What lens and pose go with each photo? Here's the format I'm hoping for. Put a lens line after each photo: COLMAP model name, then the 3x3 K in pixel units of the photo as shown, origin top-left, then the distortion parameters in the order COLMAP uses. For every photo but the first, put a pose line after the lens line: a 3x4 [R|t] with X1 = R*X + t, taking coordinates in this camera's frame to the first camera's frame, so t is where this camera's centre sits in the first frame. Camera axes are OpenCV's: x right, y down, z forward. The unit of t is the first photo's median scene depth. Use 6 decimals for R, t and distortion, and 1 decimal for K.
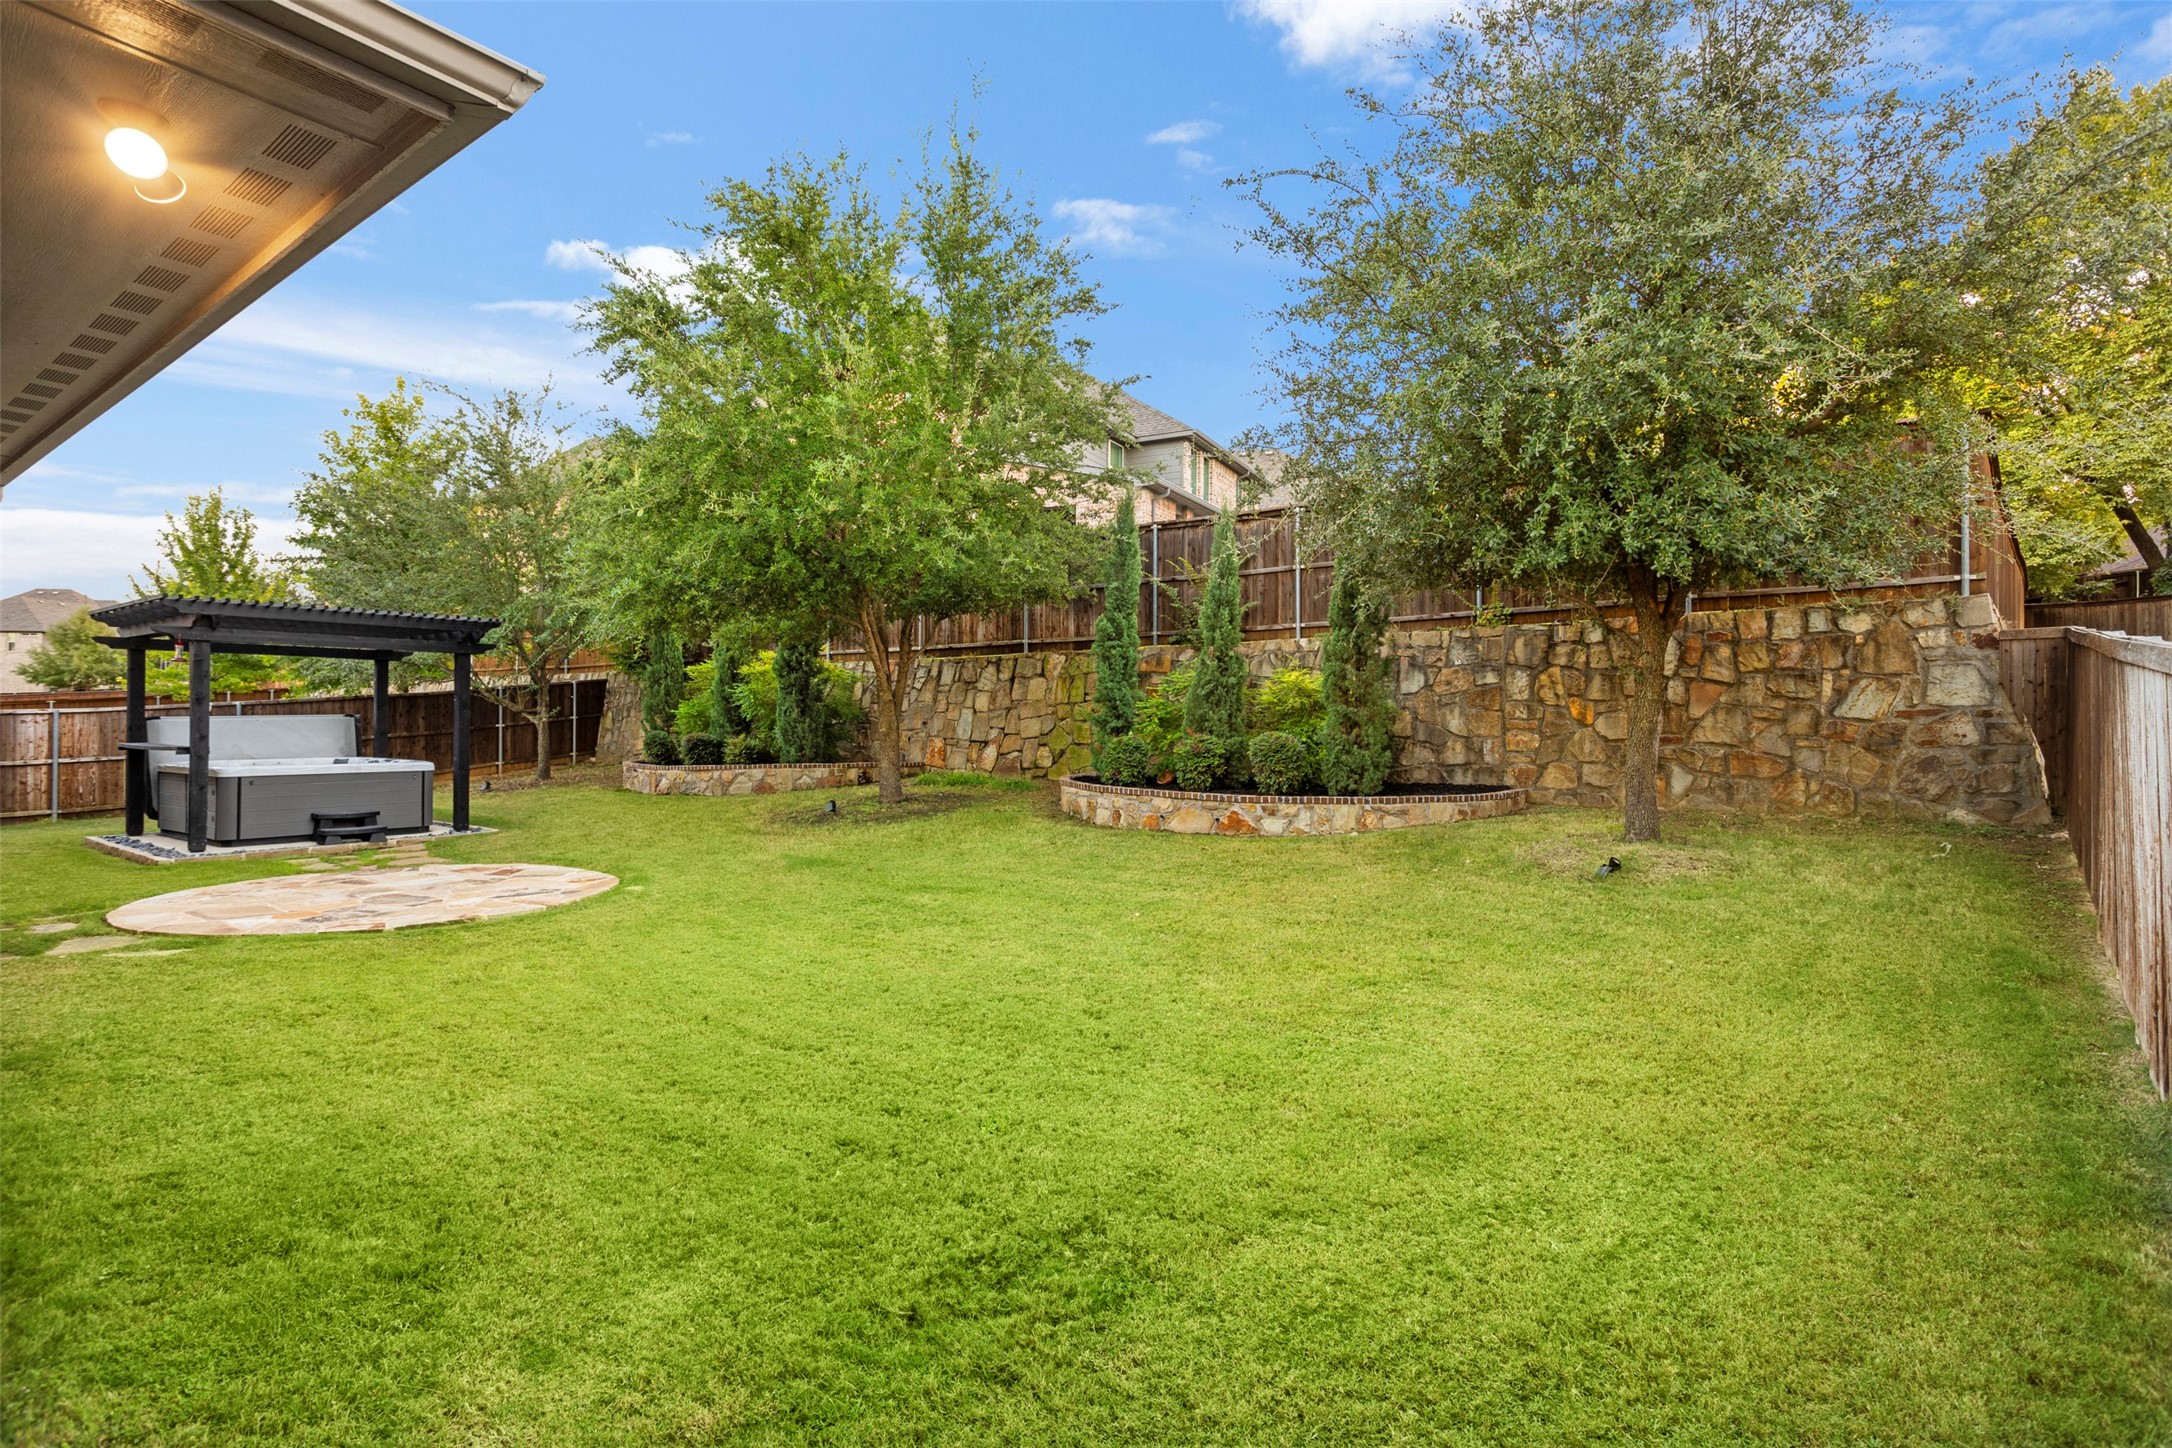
lens RADIAL K [[1059.3, 0, 1092.7], [0, 1059.3, 708.8], [0, 0, 1]] dist [-0.045829, 0.031436]
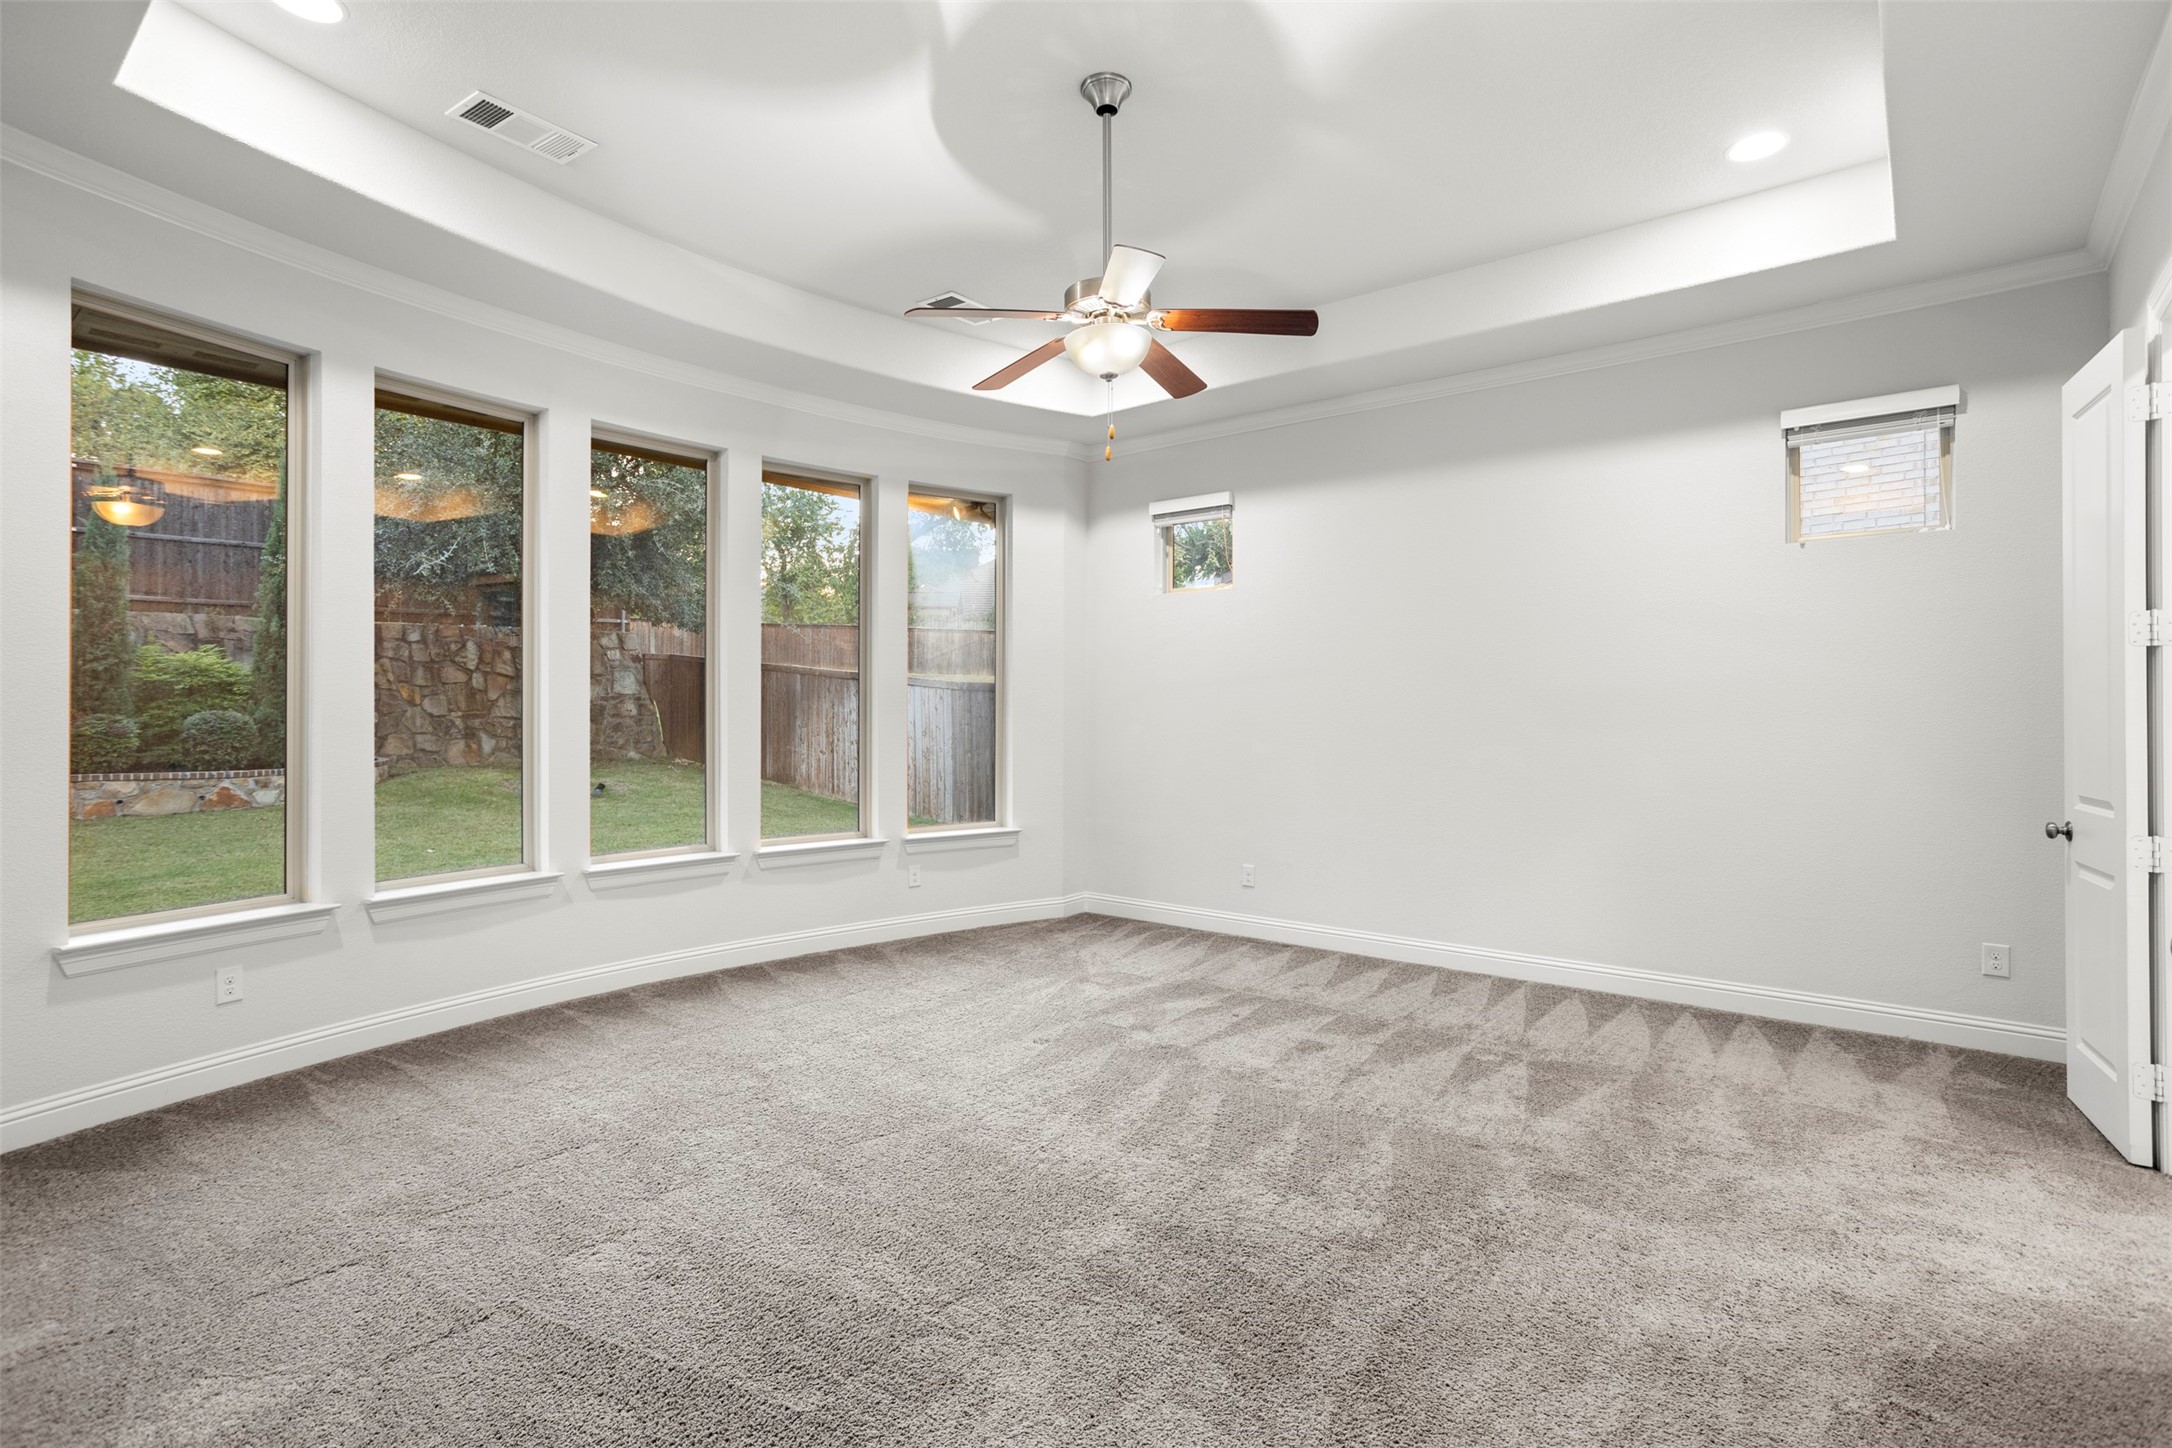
lens RADIAL K [[1059.3, 0, 1092.7], [0, 1059.3, 708.8], [0, 0, 1]] dist [-0.045829, 0.031436]
pose [[0.056048, -0.001926, 0.998426, -0.814973], [-0.013962, 0.999899, 0.002713, 0.005660], [-0.998330, -0.014092, 0.056015, 0.095538]]
